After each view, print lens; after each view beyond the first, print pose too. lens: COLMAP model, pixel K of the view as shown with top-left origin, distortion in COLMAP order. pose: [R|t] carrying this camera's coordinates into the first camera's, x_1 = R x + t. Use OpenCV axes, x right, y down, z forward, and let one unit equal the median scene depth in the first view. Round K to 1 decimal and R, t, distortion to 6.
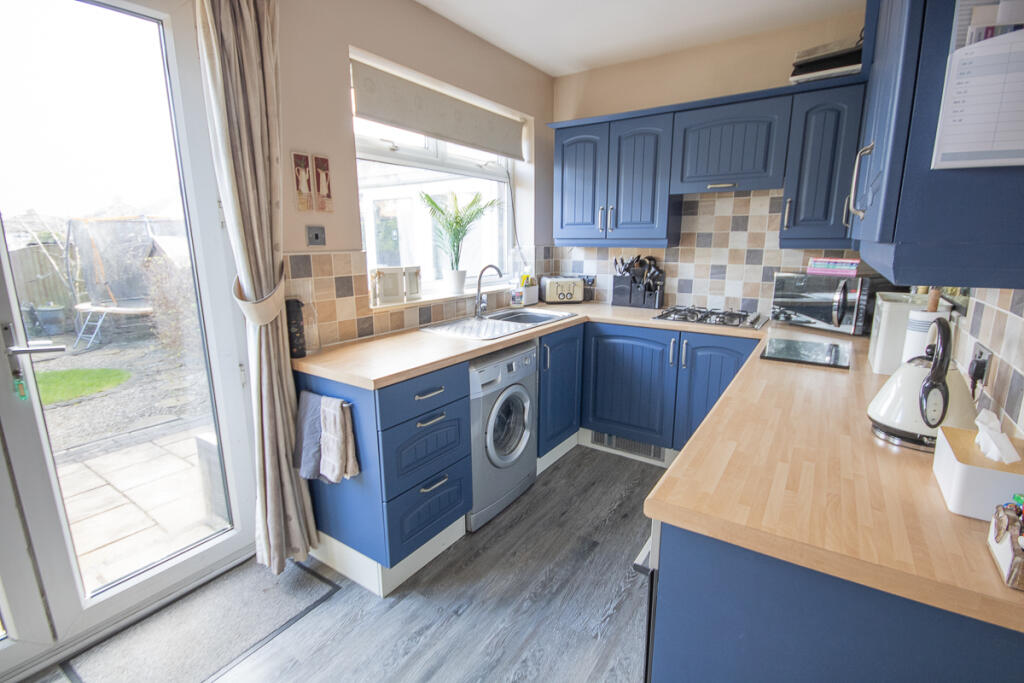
lens RADIAL K [[471.1, 0, 516.3], [0, 471.1, 338.1], [0, 0, 1]] dist [0.001919, -0.009733]
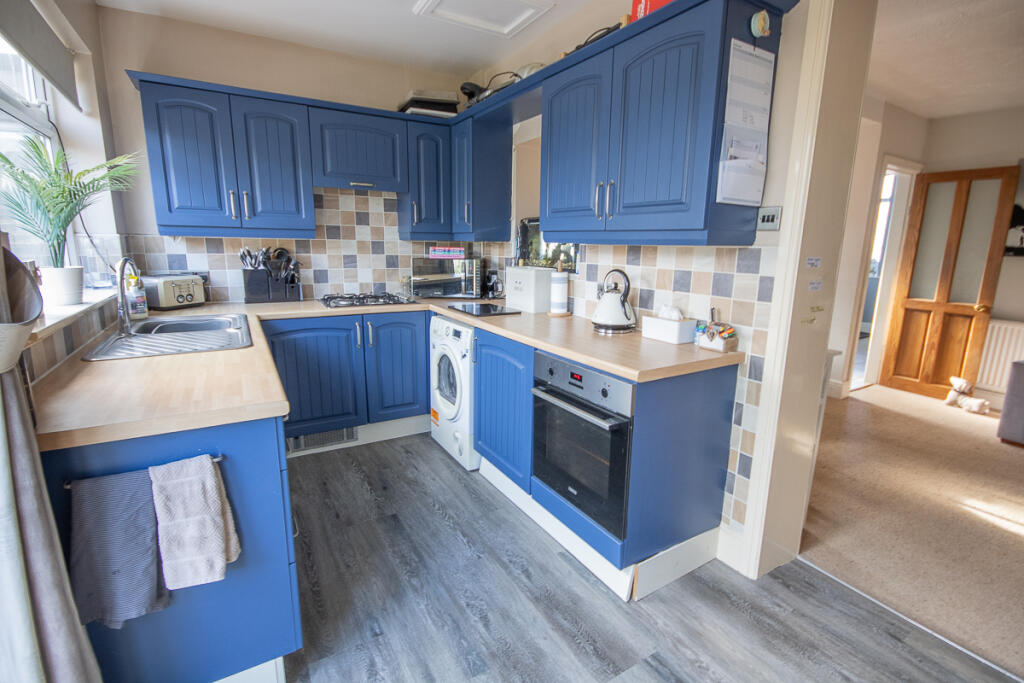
lens RADIAL K [[471.1, 0, 516.3], [0, 471.1, 338.1], [0, 0, 1]] dist [0.001919, -0.009733]
pose [[0.421406, -0.168894, 0.891006, -0.539240], [0.168503, 0.979978, 0.106065, -0.018617], [-0.891080, 0.105441, 0.441428, 0.225445]]
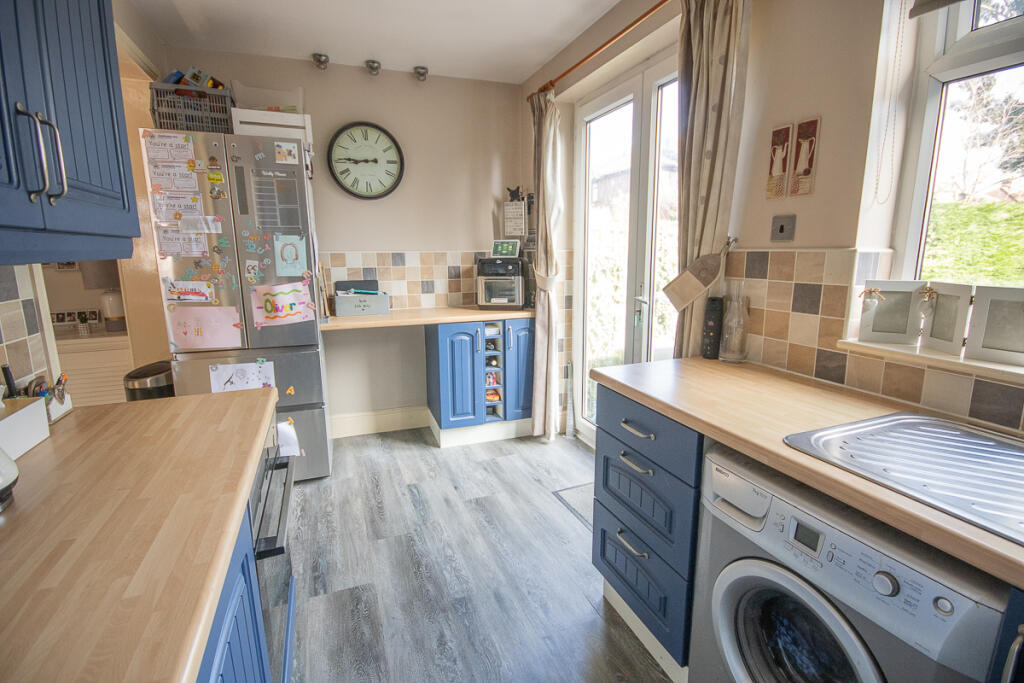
lens RADIAL K [[471.1, 0, 516.3], [0, 471.1, 338.1], [0, 0, 1]] dist [0.001919, -0.009733]
pose [[-0.561774, 0.160674, -0.811538, 0.419861], [-0.160276, 0.941235, 0.297301, -0.174970], [0.811617, 0.297086, -0.503009, 0.923331]]
